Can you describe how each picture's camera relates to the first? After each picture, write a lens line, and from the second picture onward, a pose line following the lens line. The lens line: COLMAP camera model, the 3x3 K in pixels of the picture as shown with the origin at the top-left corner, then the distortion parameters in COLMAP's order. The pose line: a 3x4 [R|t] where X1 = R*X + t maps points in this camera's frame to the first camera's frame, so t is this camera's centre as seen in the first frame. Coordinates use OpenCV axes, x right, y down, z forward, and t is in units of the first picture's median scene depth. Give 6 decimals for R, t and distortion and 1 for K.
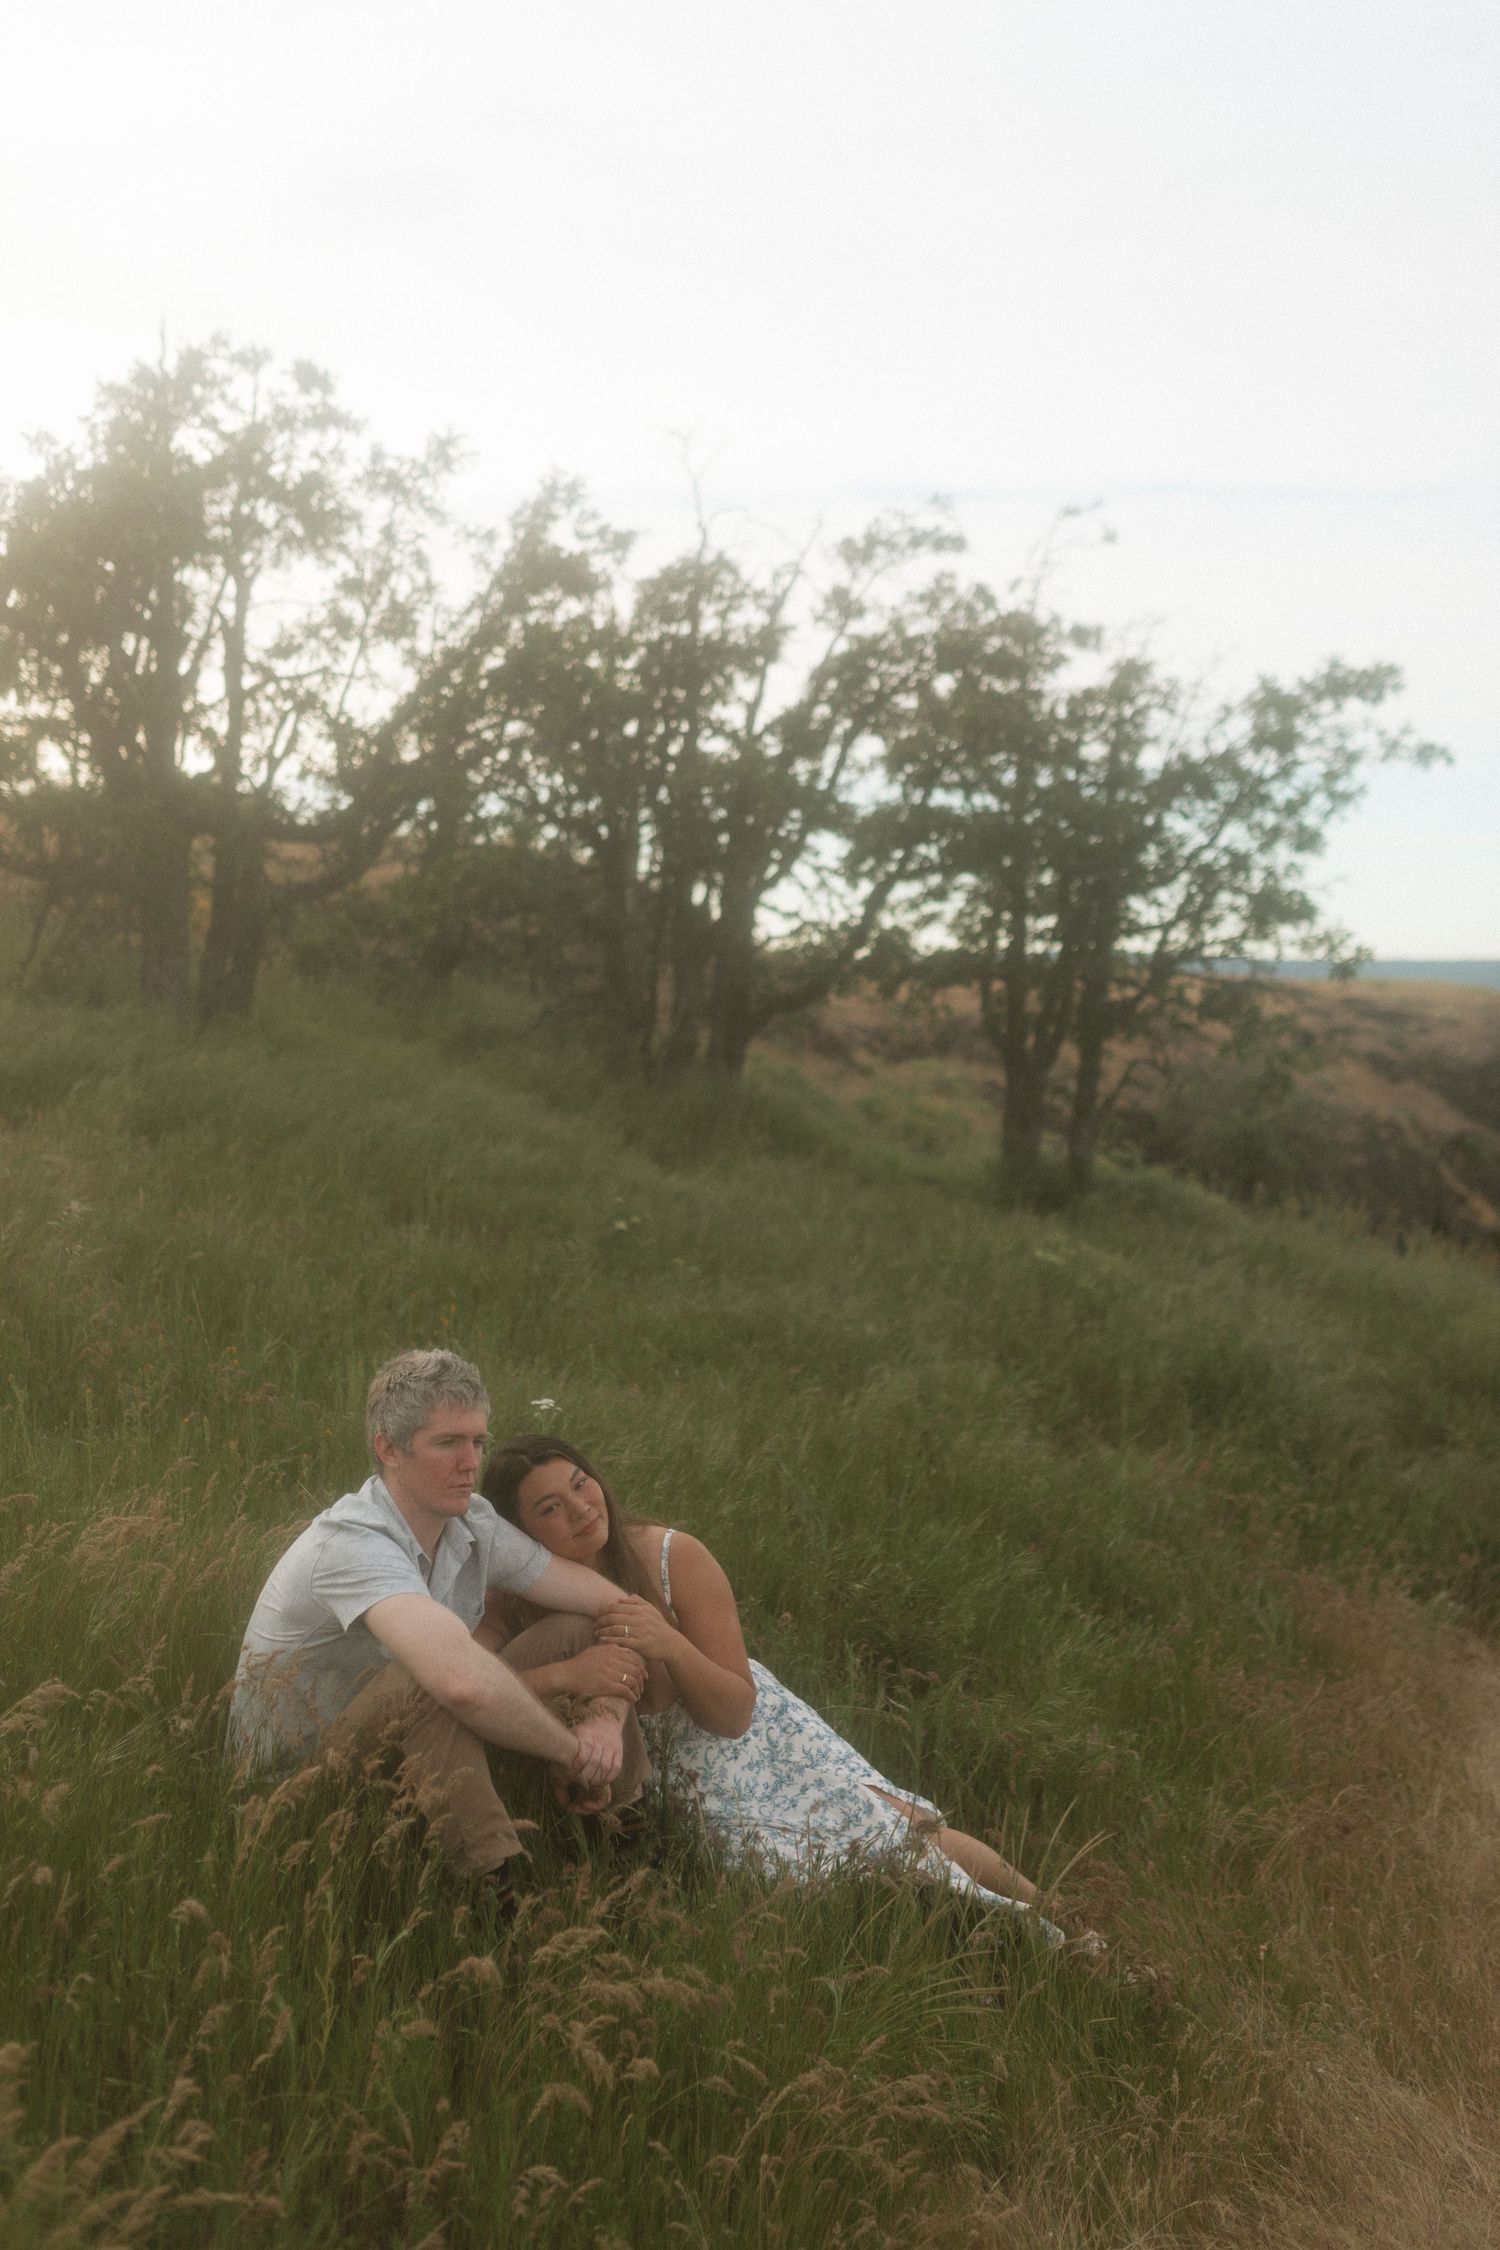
lens RADIAL K [[2079.4, 0, 750.0], [0, 2079.4, 1125.0], [0, 0, 1]] dist [0.002239, 0.009403]
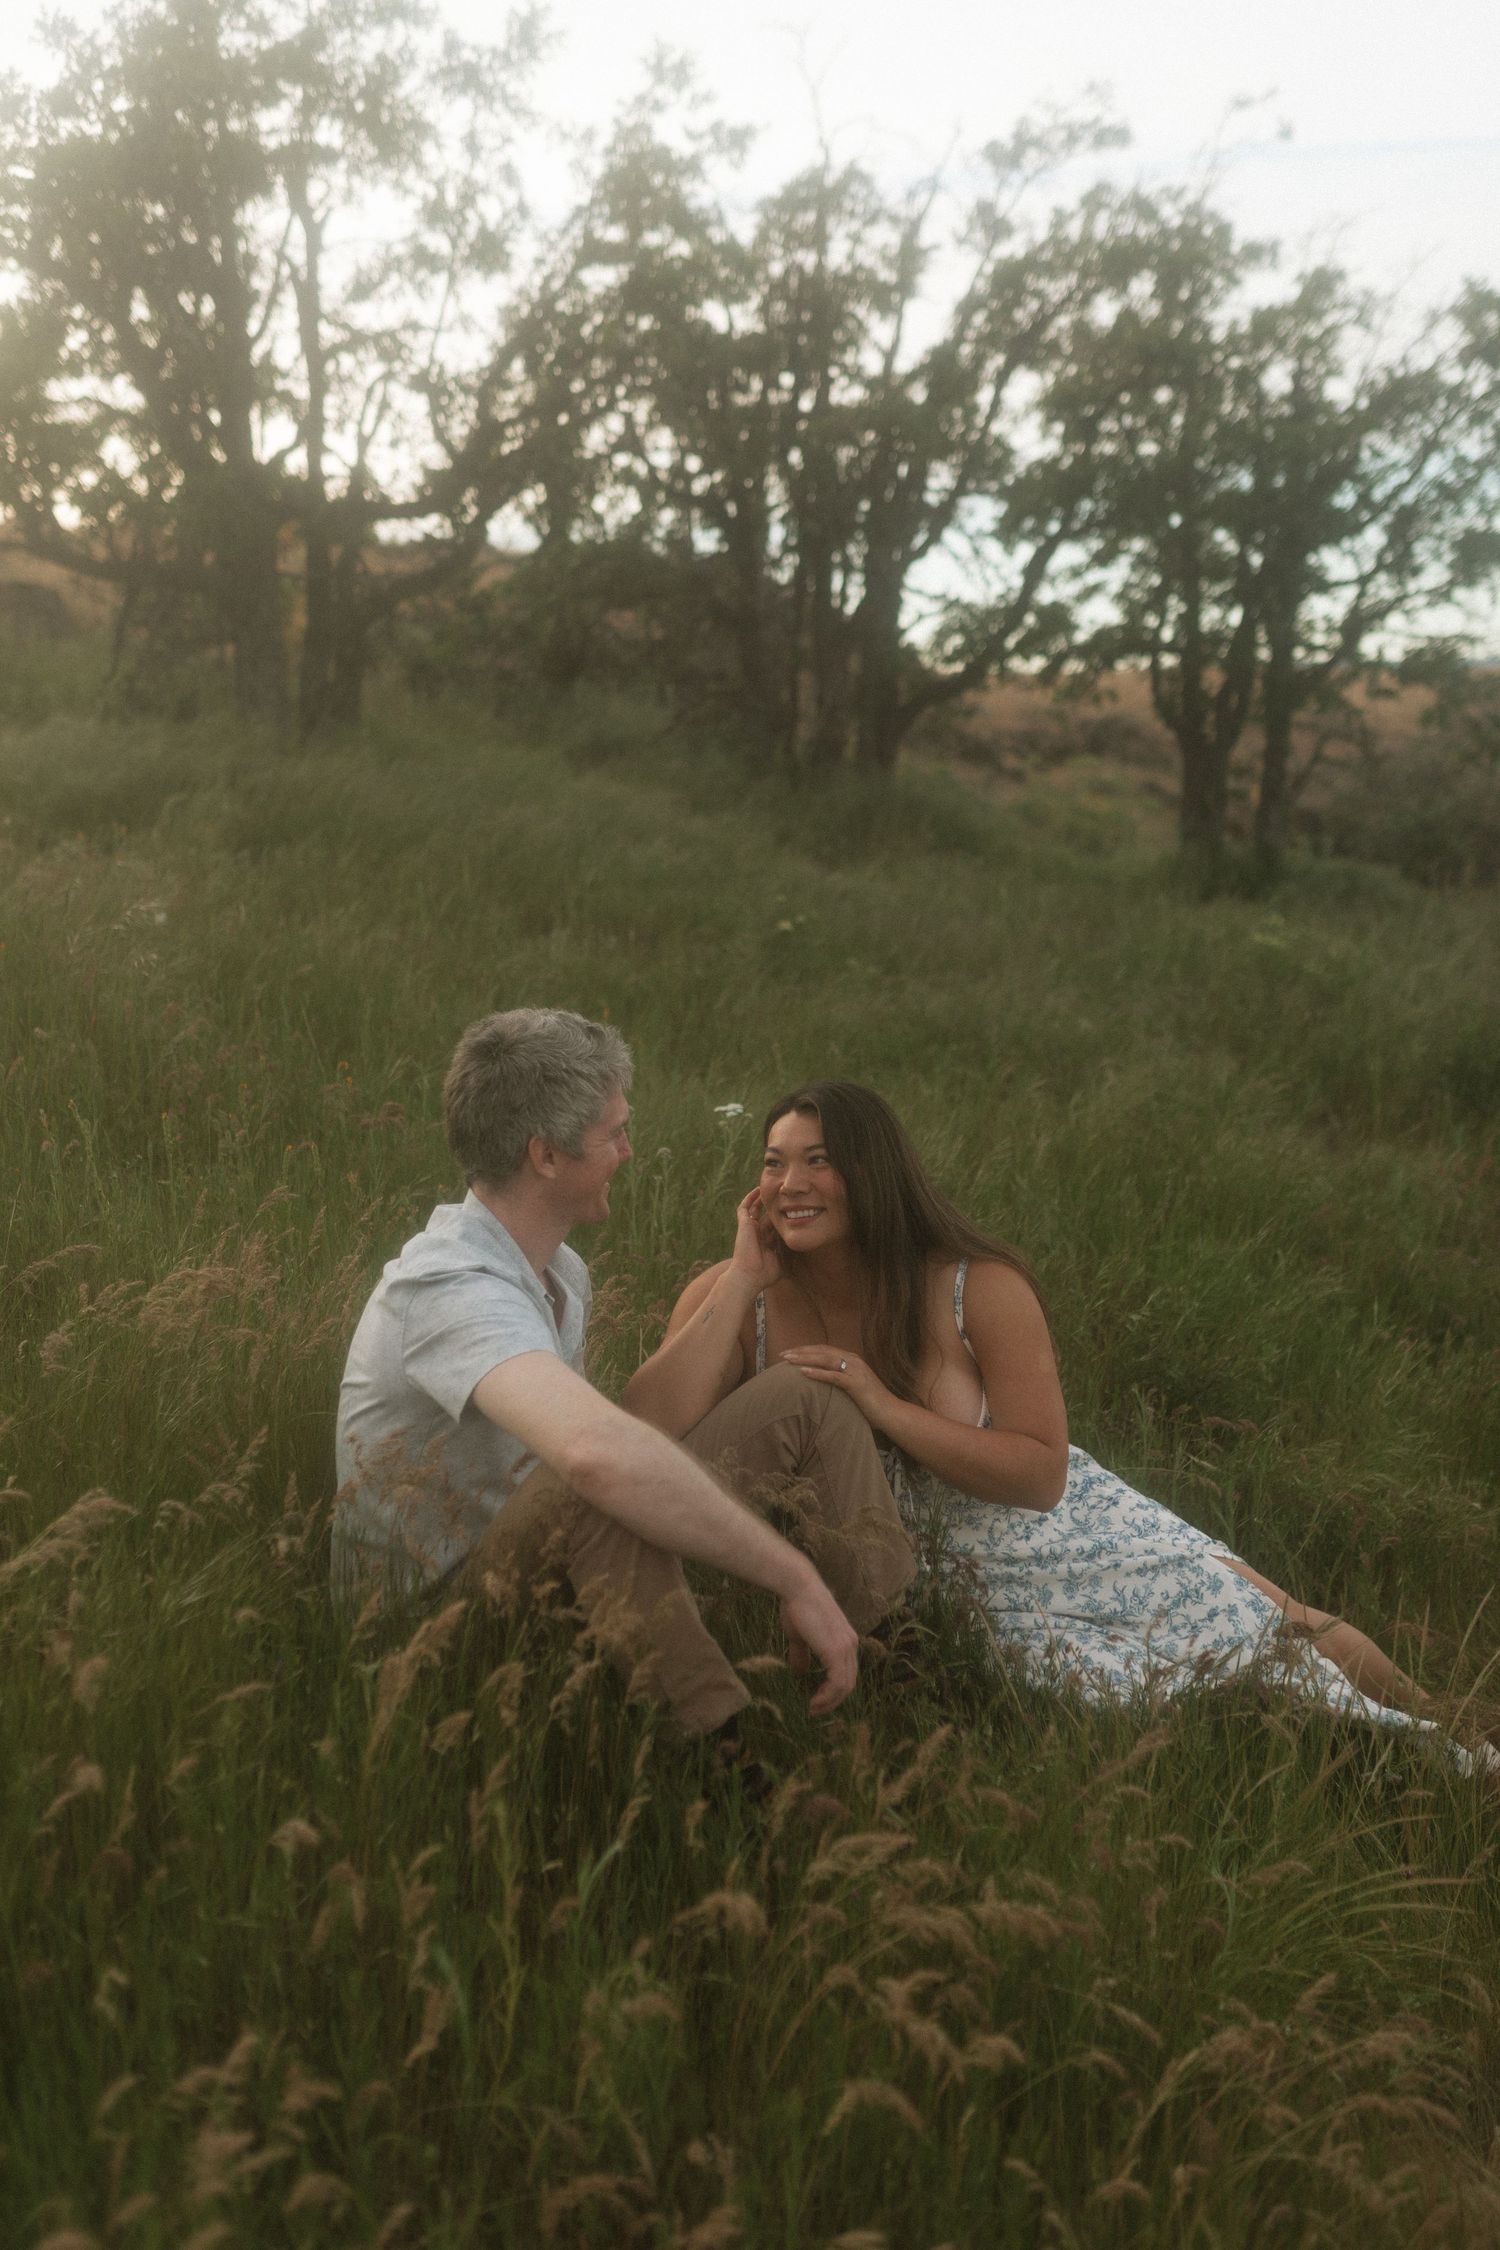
lens RADIAL K [[1997.5, 0, 750.0], [0, 1997.5, 1125.0], [0, 0, 1]] dist [-0.004925, -0.010102]
pose [[0.996924, -0.046383, -0.063181, -0.024079], [0.053627, 0.991534, 0.118259, 0.027342], [0.057160, -0.121283, 0.990971, 0.131999]]
